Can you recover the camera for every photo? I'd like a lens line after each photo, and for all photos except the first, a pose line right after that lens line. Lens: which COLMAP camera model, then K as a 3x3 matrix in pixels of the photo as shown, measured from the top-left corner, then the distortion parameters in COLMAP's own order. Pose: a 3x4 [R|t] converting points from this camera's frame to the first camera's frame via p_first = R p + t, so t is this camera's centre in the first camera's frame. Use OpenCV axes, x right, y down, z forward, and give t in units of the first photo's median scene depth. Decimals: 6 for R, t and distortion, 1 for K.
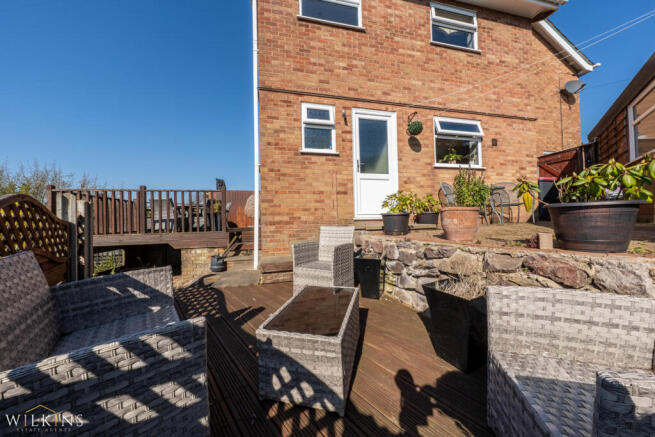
lens RADIAL K [[221.5, 0, 327.5], [0, 221.5, 218.5], [0, 0, 1]] dist [-0.000610, -0.000058]
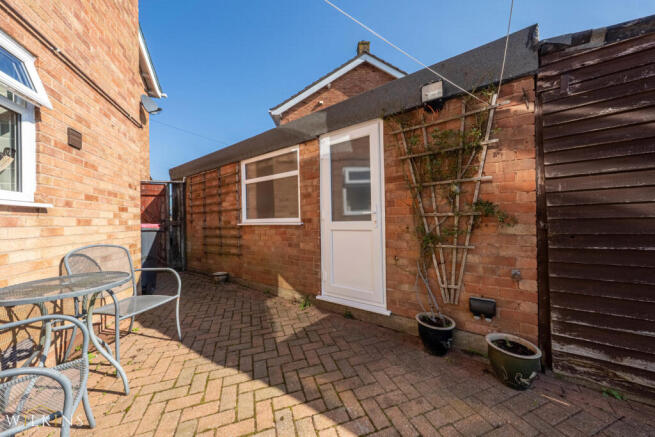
lens RADIAL K [[221.5, 0, 327.5], [0, 221.5, 218.5], [0, 0, 1]] dist [-0.000610, -0.000058]
pose [[-0.106131, 0.037219, 0.993655, 0.330305], [0.008480, 0.999297, -0.036525, -0.188240], [-0.994316, 0.004550, -0.106372, 0.603100]]
